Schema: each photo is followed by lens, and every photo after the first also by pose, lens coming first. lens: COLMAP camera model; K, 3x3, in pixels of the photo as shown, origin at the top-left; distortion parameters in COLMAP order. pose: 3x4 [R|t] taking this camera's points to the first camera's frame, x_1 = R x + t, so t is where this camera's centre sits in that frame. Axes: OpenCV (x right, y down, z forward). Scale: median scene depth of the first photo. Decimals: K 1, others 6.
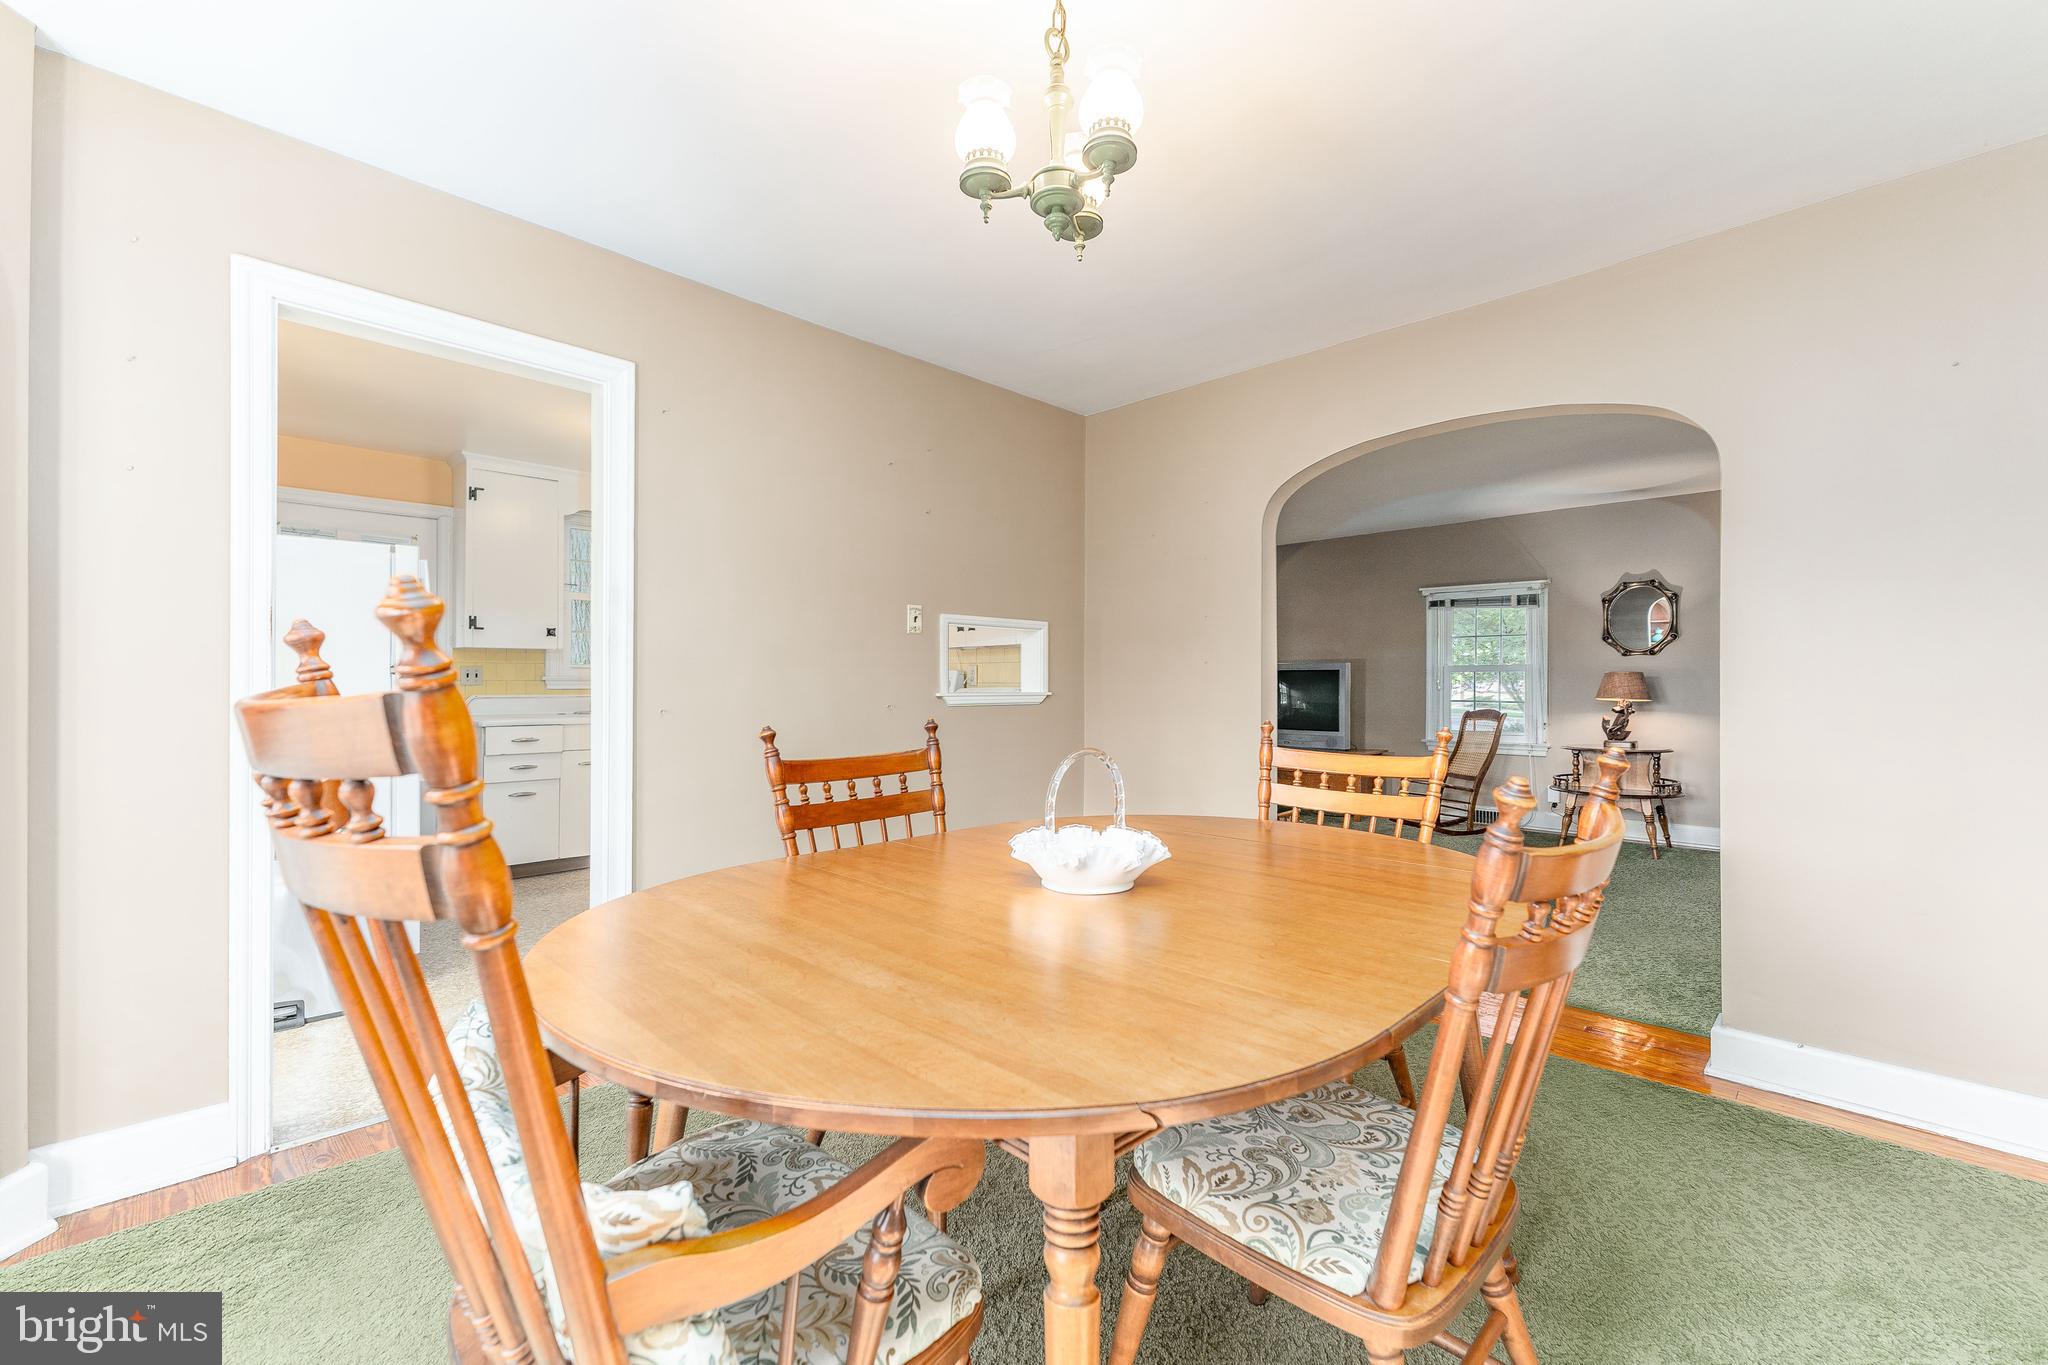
lens RADIAL K [[829.9, 0, 1024.0], [0, 829.9, 682.5], [0, 0, 1]] dist [-0.000173, -0.000010]
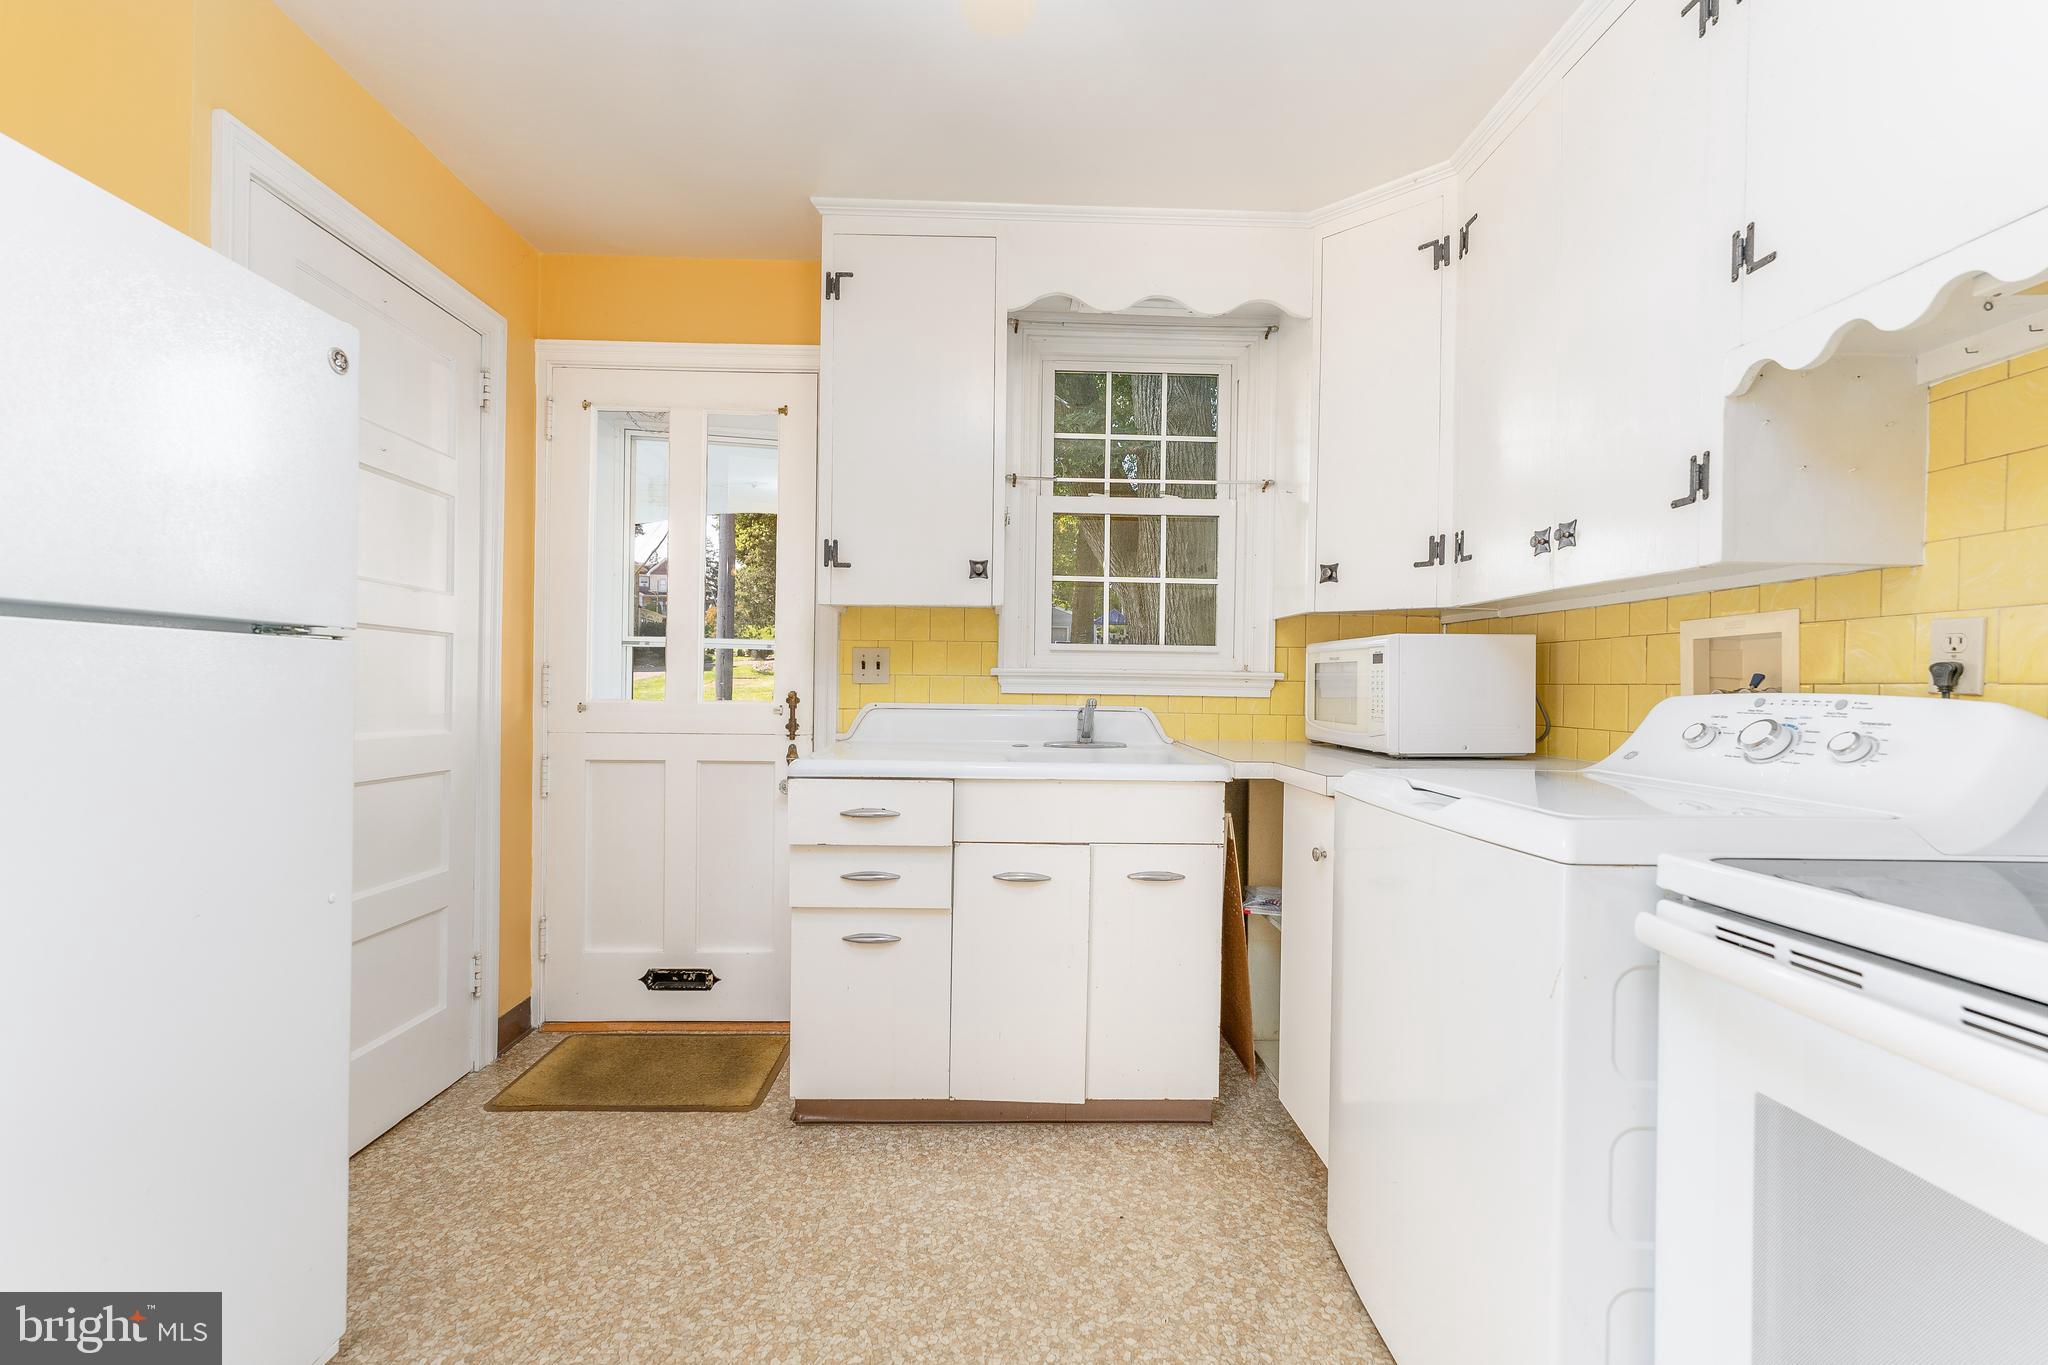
lens RADIAL K [[823.5, 0, 1022.1], [0, 823.5, 688.1], [0, 0, 1]] dist [0.001609, 0.000514]
pose [[0.727587, 0.008007, -0.685969, -0.252637], [-0.010089, 0.999949, 0.000971, 0.004916], [0.685941, 0.006215, 0.727630, 0.726745]]
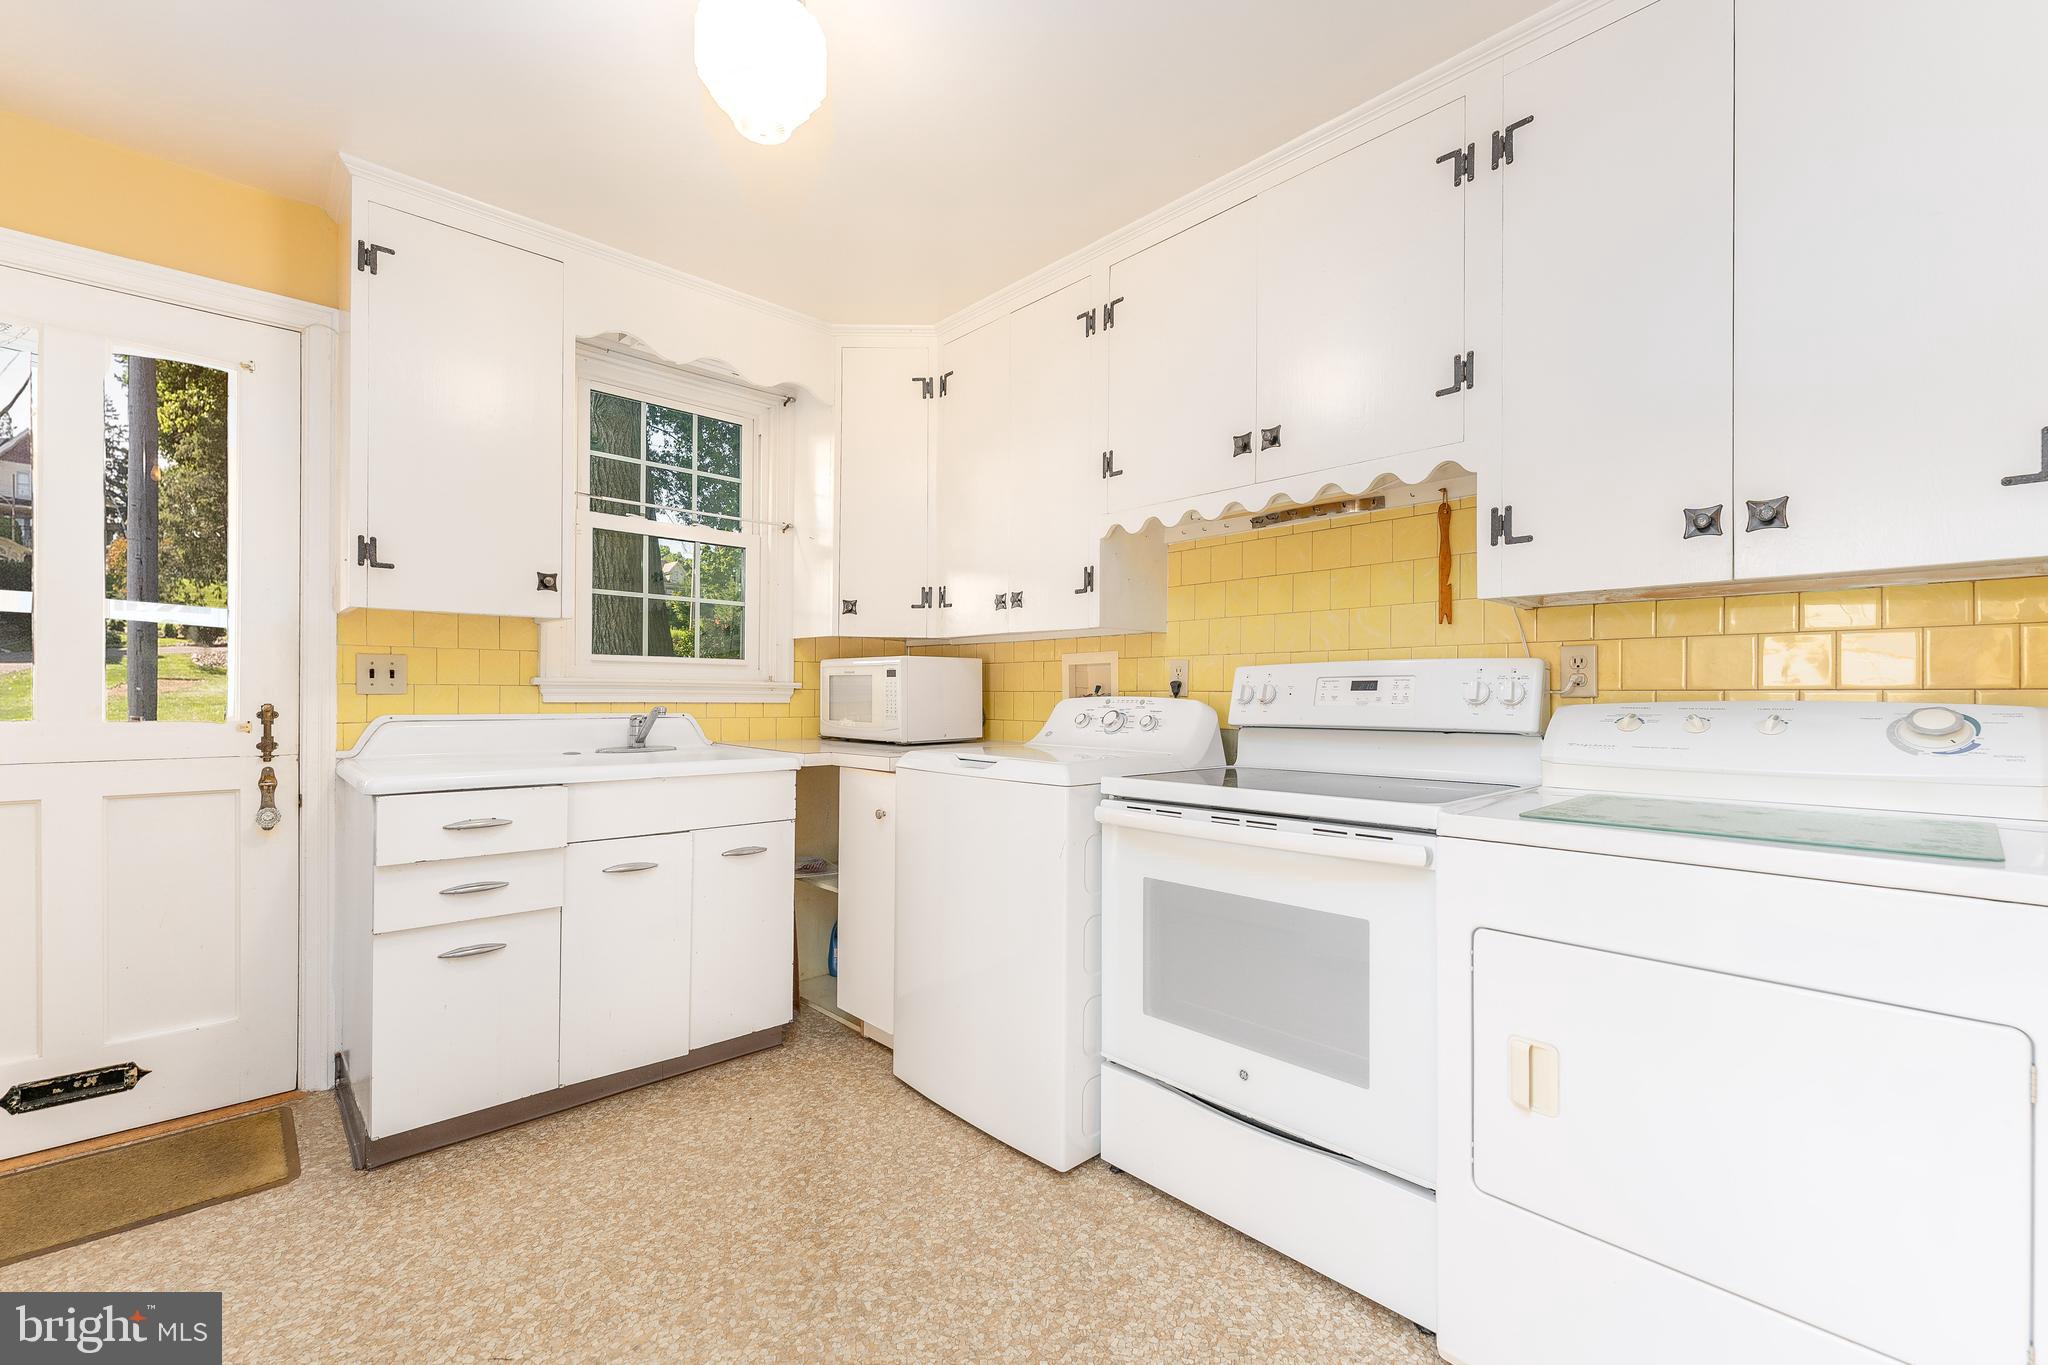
lens RADIAL K [[831.7, 0, 1014.3], [0, 831.7, 697.5], [0, 0, 1]] dist [0.000543, -0.000065]
pose [[0.999416, 0.001364, -0.034139, -0.305894], [-0.001301, 0.999997, 0.001865, 0.004083], [0.034141, -0.001819, 0.999415, 0.570006]]
